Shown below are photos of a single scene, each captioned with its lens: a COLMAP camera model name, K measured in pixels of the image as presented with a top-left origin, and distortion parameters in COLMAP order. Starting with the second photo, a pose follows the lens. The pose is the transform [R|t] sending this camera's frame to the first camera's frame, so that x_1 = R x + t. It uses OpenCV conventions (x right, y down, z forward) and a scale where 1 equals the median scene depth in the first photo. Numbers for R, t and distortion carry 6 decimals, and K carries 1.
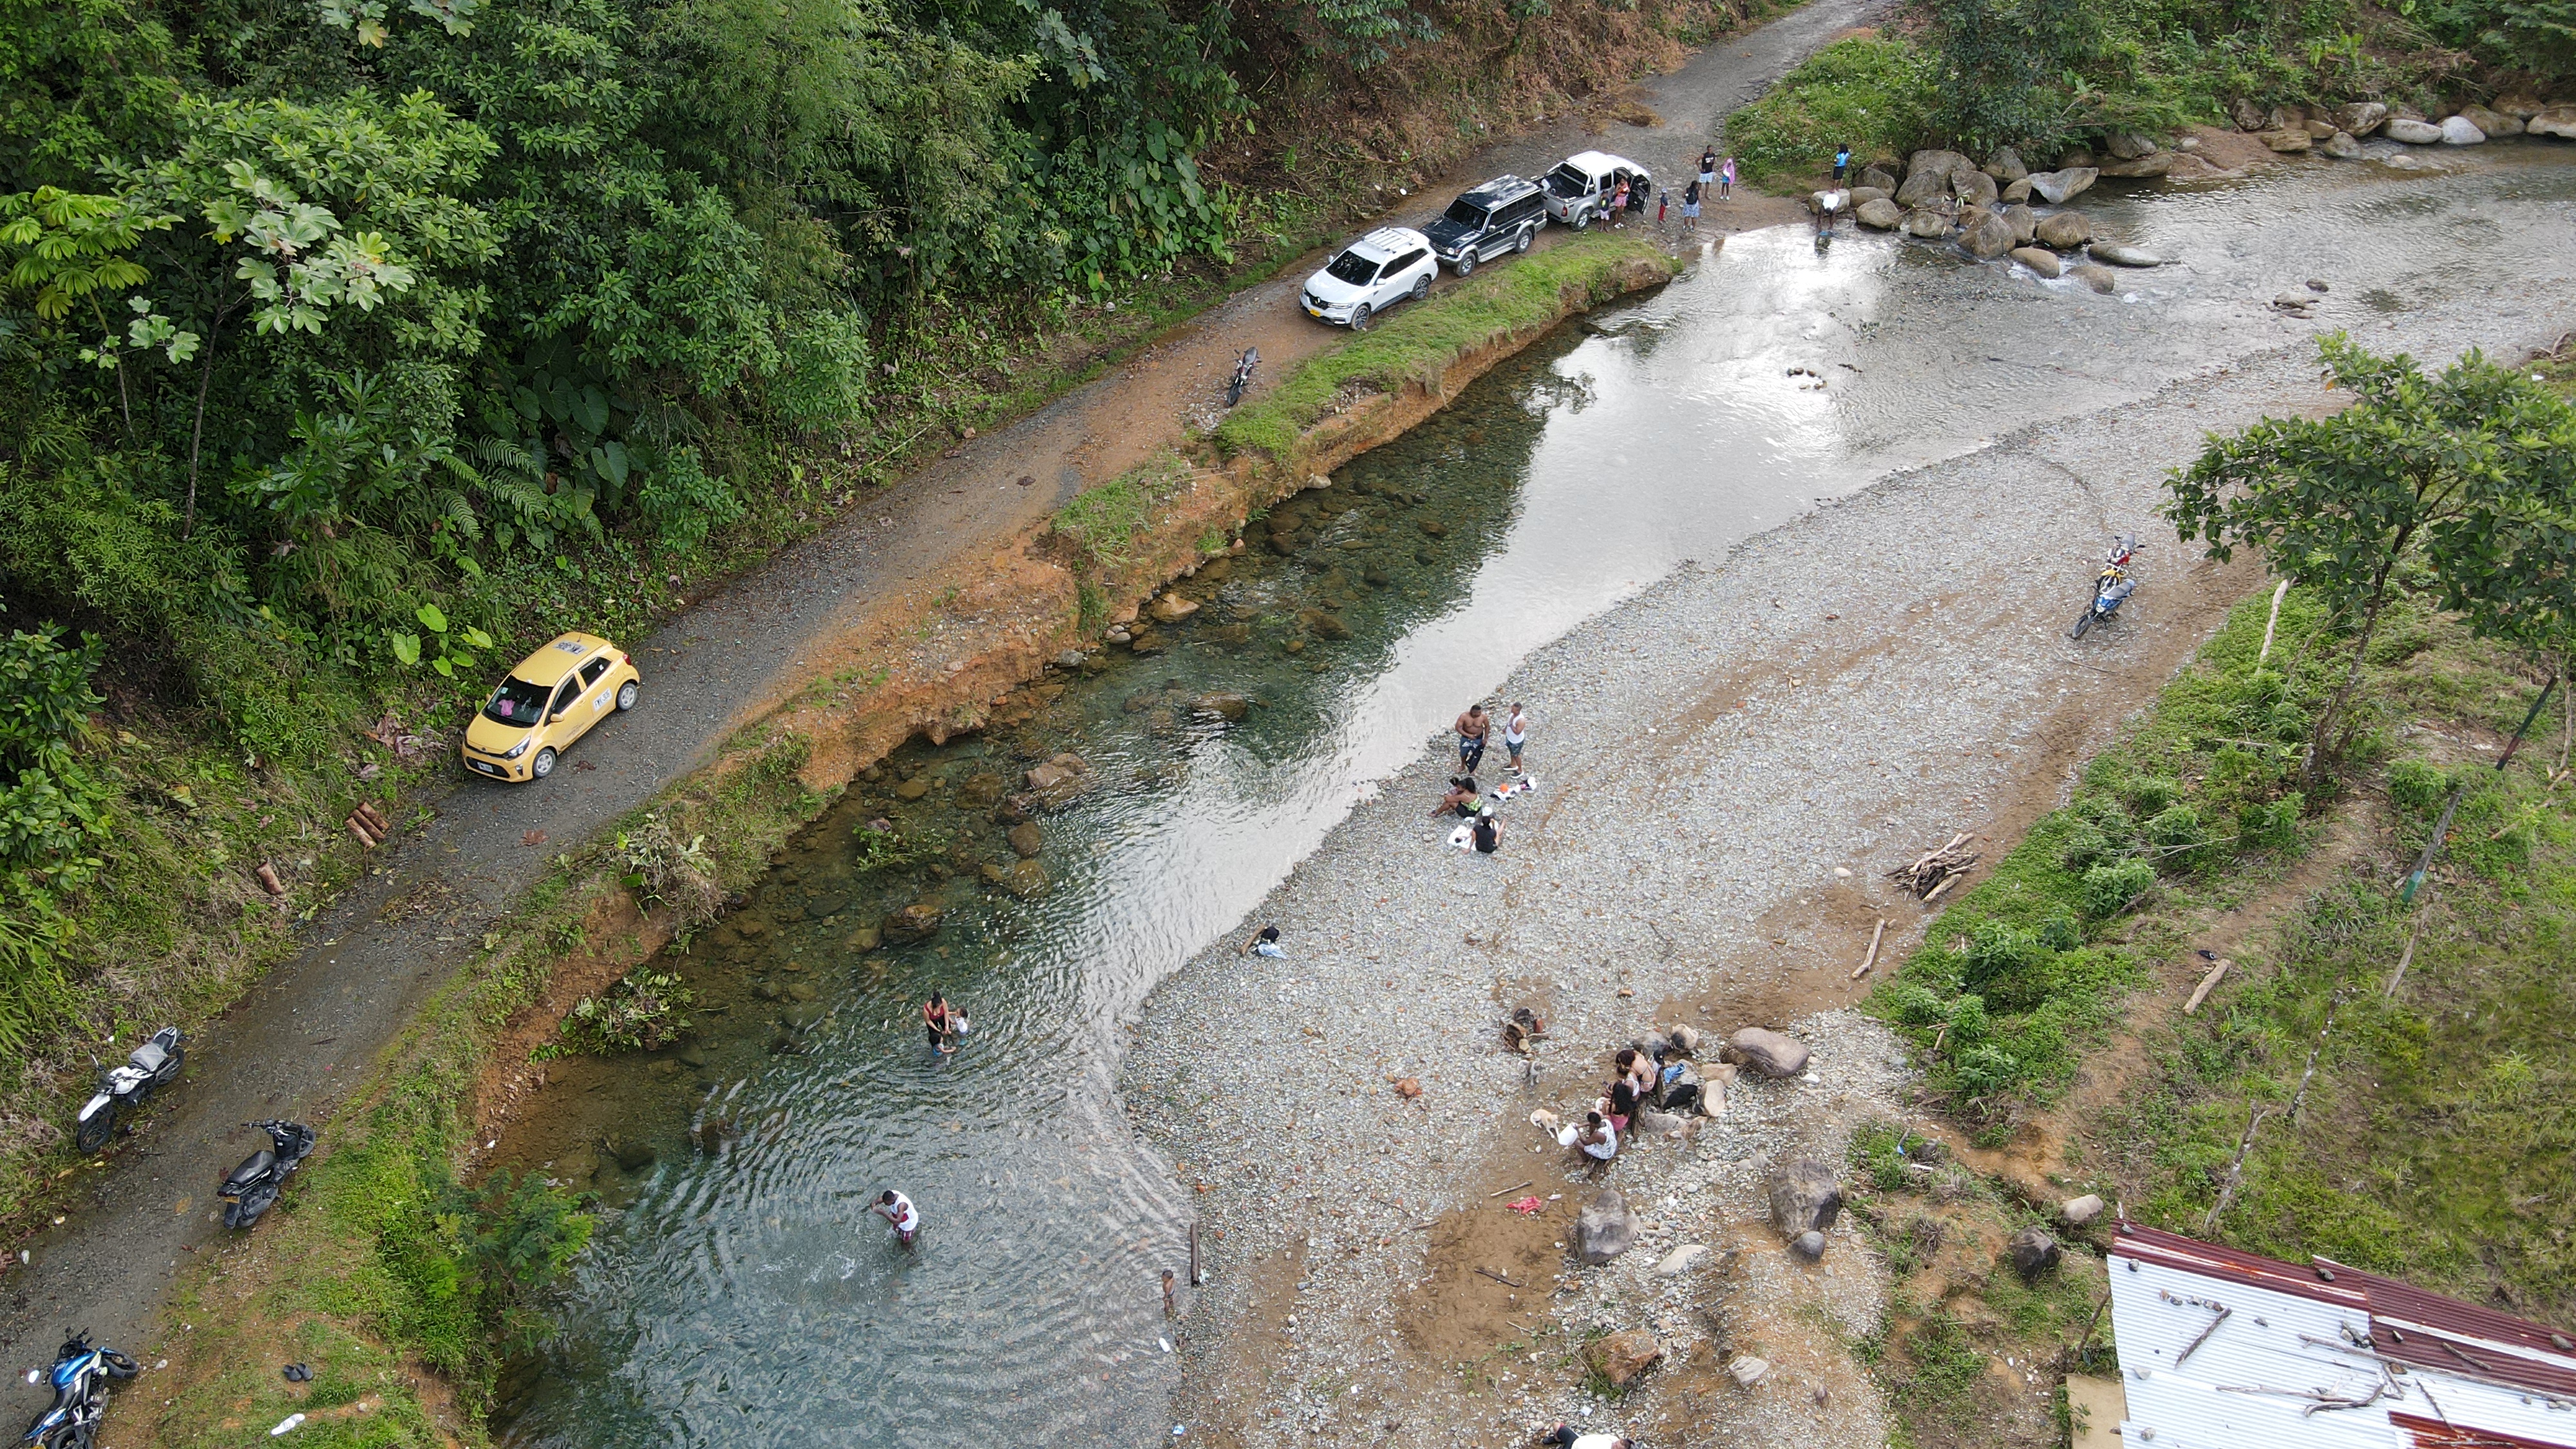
lens RADIAL K [[1908.0, 0, 1288.0], [0, 1908.0, 724.5], [0, 0, 1]] dist [-0.014336, 0.053897]
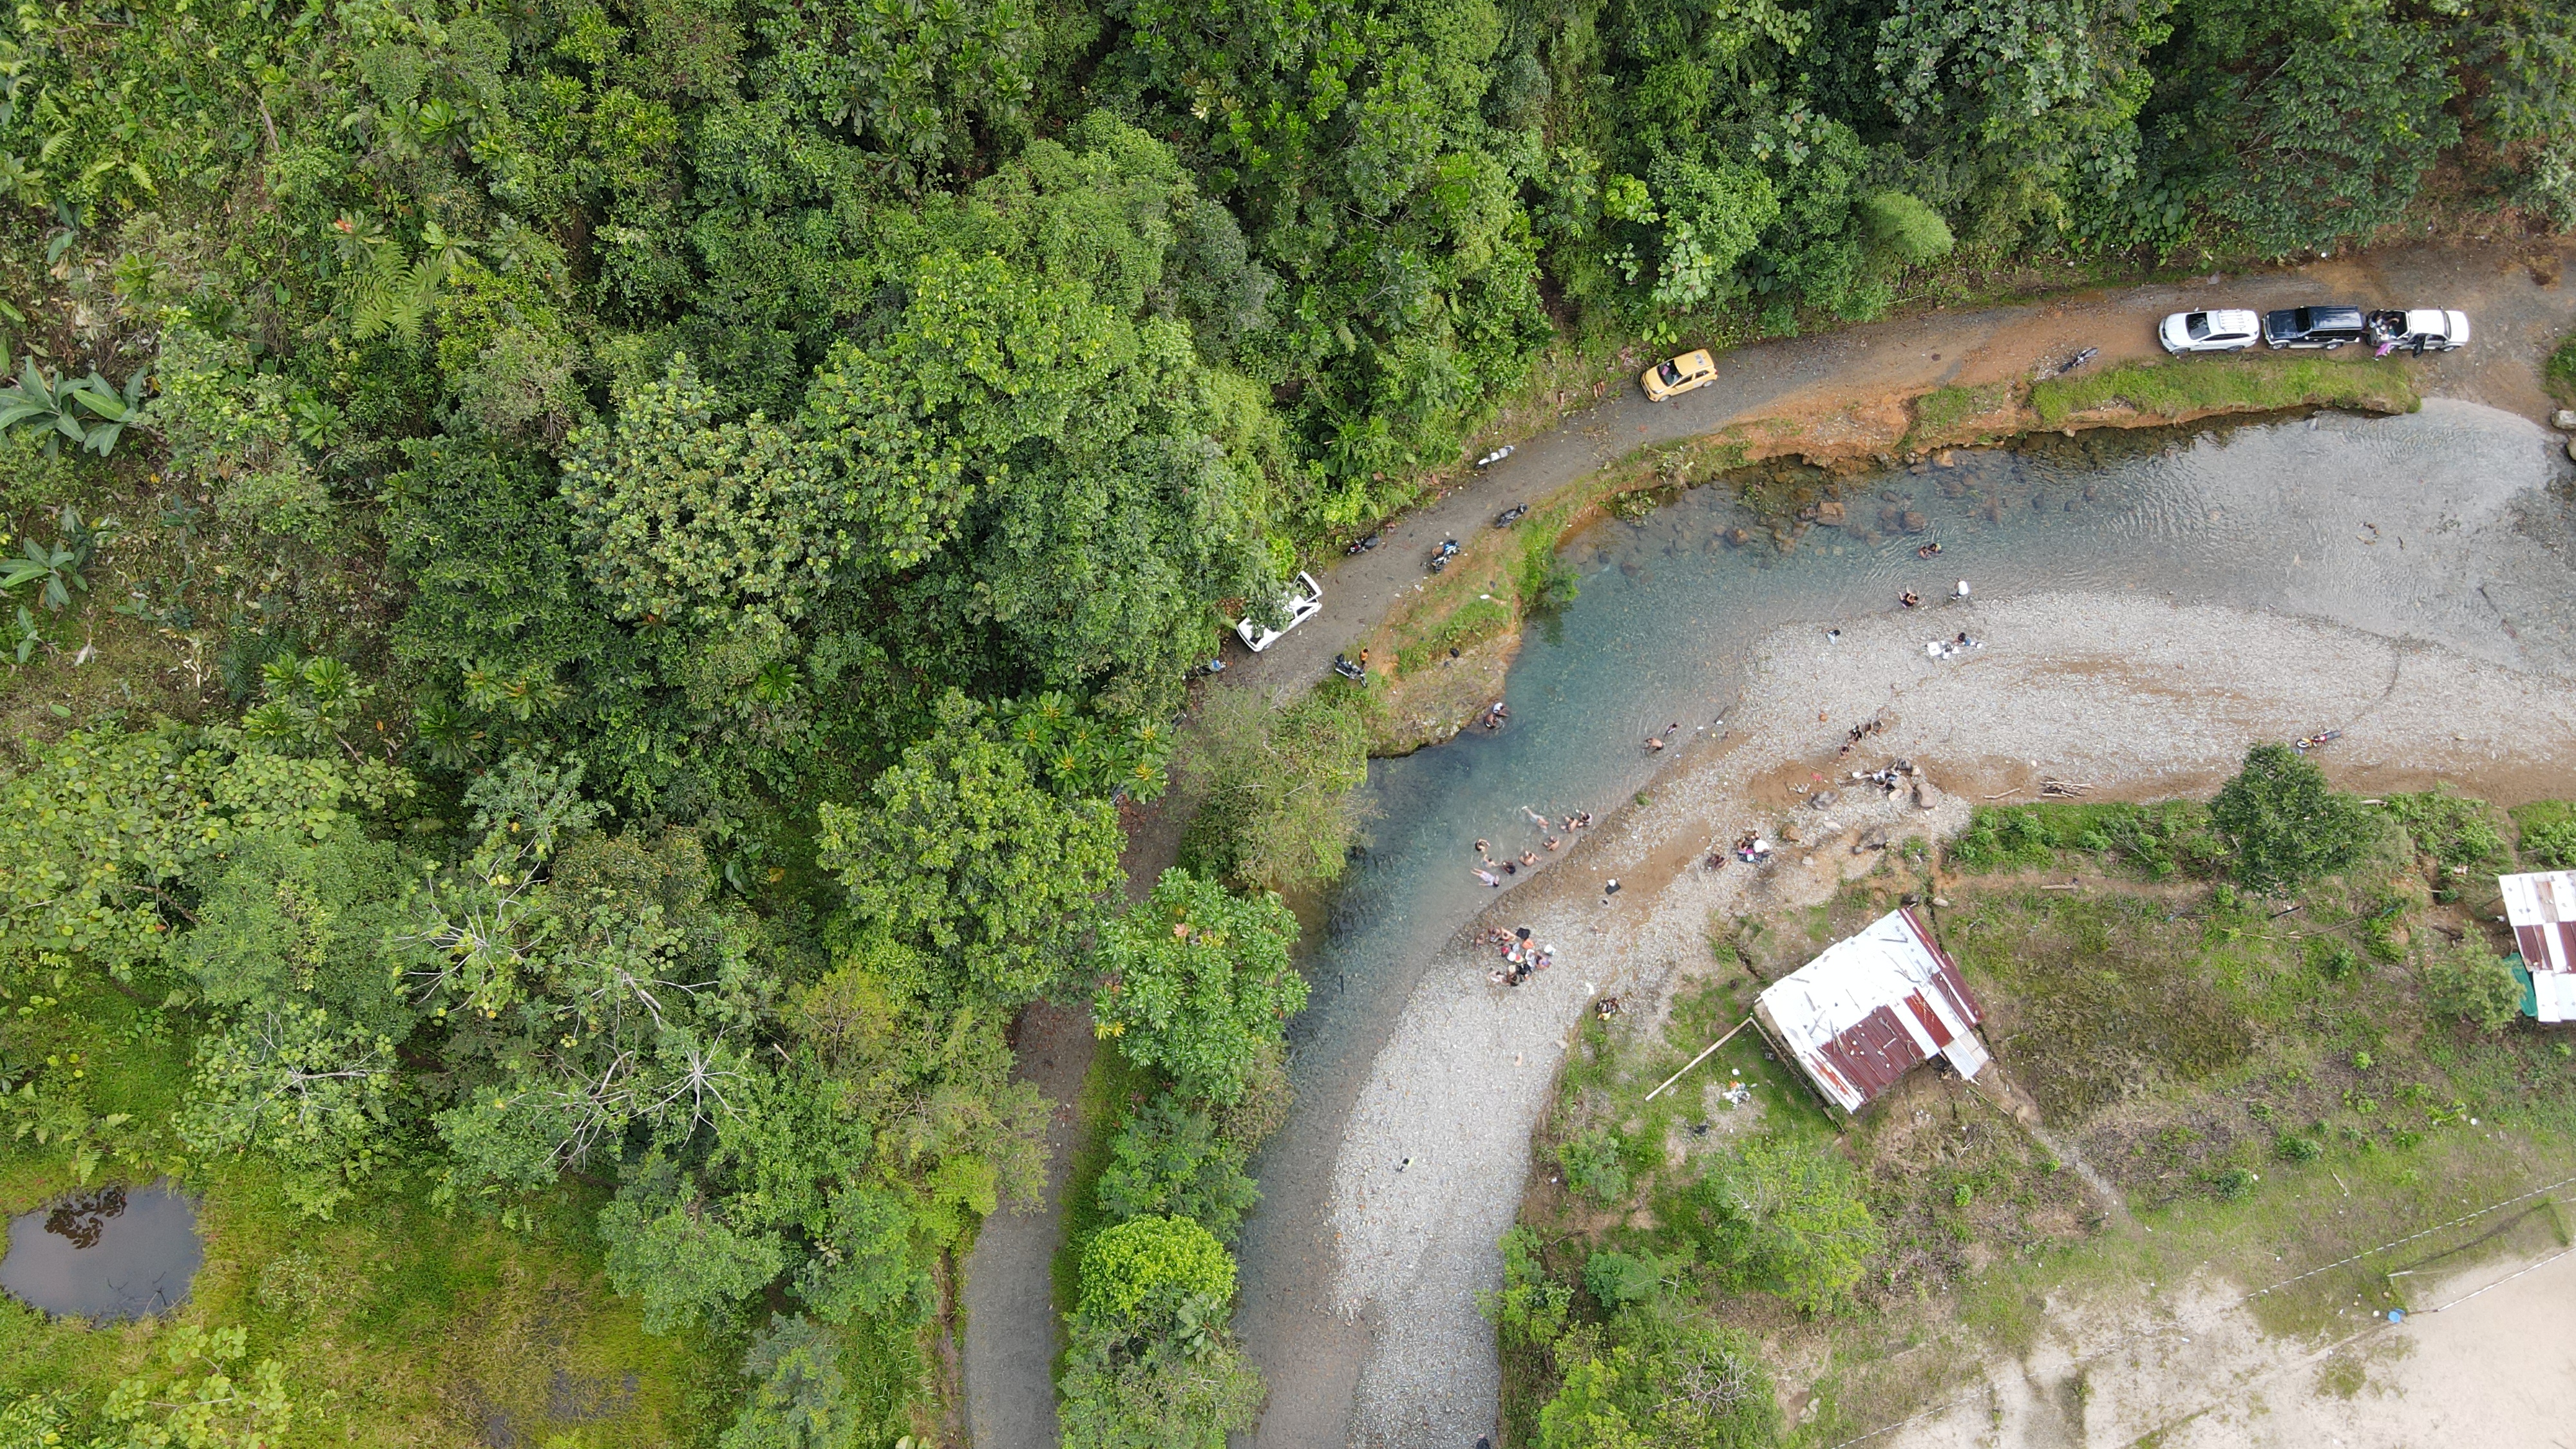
lens RADIAL K [[1908.0, 0, 1288.0], [0, 1908.0, 724.5], [0, 0, 1]] dist [-0.014336, 0.053897]
pose [[0.700560, 0.660572, -0.269927, 0.242134], [-0.422509, 0.688805, 0.589096, -0.982108], [0.575068, -0.298650, 0.761647, -1.391762]]
